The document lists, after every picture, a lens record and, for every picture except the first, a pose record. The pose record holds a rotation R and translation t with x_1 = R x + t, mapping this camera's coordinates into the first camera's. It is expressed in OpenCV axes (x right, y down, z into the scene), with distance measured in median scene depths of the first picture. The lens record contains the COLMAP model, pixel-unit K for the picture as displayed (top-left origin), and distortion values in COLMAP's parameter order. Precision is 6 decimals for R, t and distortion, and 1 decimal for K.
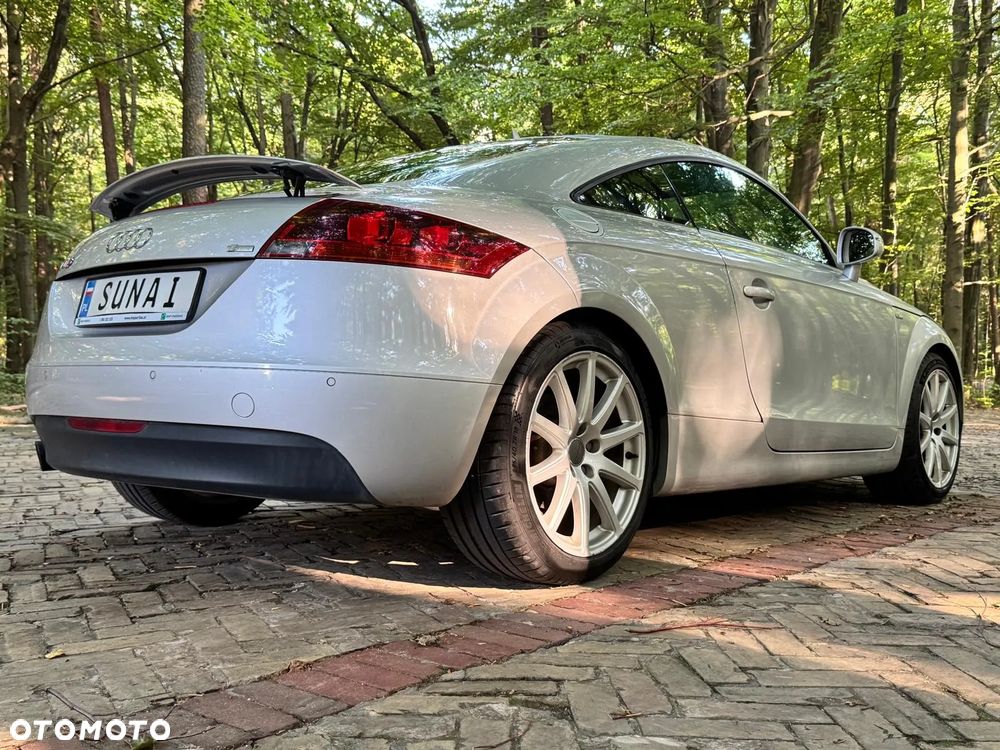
lens RADIAL K [[998.3, 0, 500.0], [0, 998.3, 375.0], [0, 0, 1]] dist [0.217216, -0.471882]
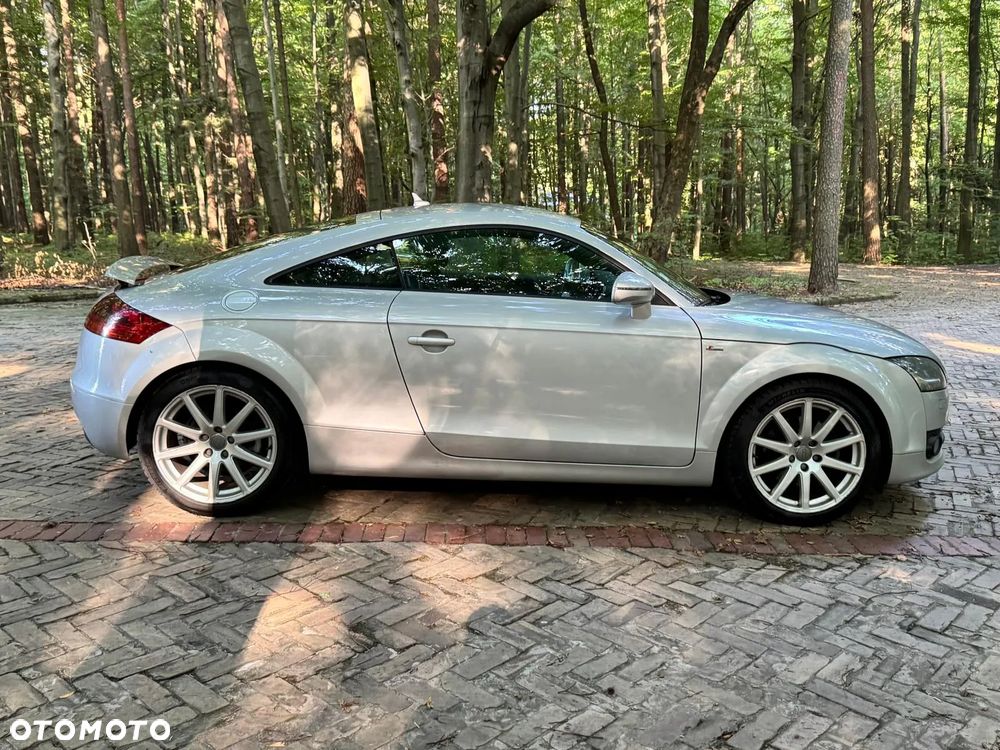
lens RADIAL K [[998.3, 0, 500.0], [0, 998.3, 375.0], [0, 0, 1]] dist [0.217216, -0.471882]
pose [[0.670285, 0.139016, -0.728967, 1.640132], [-0.008315, 0.983643, 0.179937, -0.348640], [0.742058, -0.114548, 0.660477, 0.244257]]
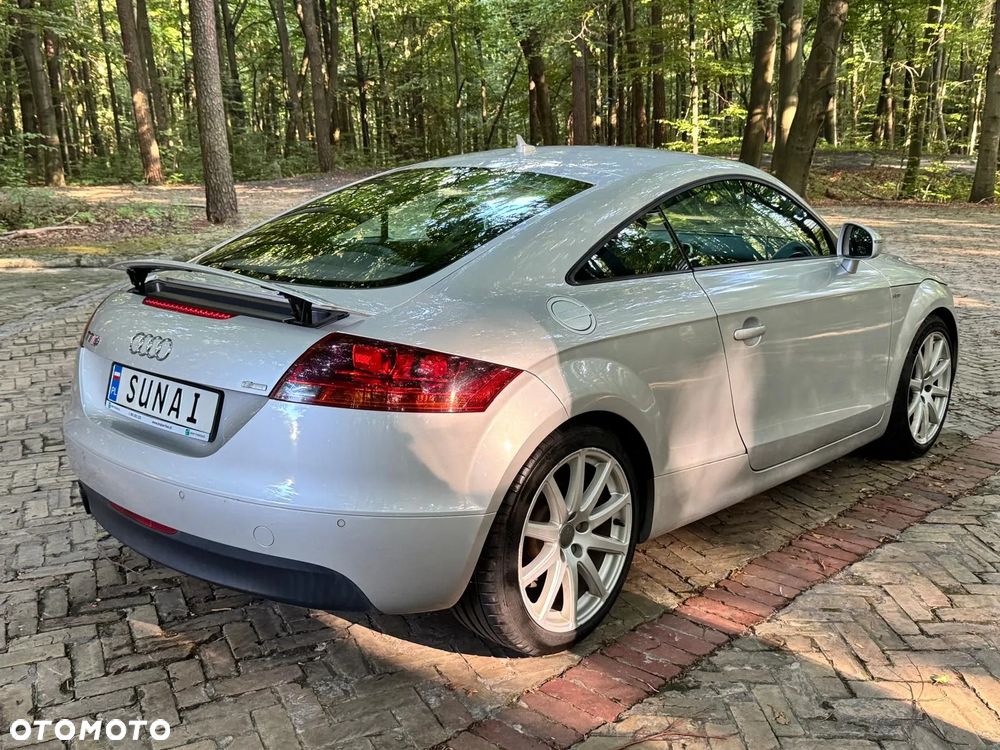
lens RADIAL K [[998.3, 0, 500.0], [0, 998.3, 375.0], [0, 0, 1]] dist [0.217216, -0.471882]
pose [[0.999723, 0.000554, -0.023540, 0.029253], [0.004674, 0.975159, 0.221457, -0.345267], [0.023078, -0.221506, 0.974886, -0.040682]]
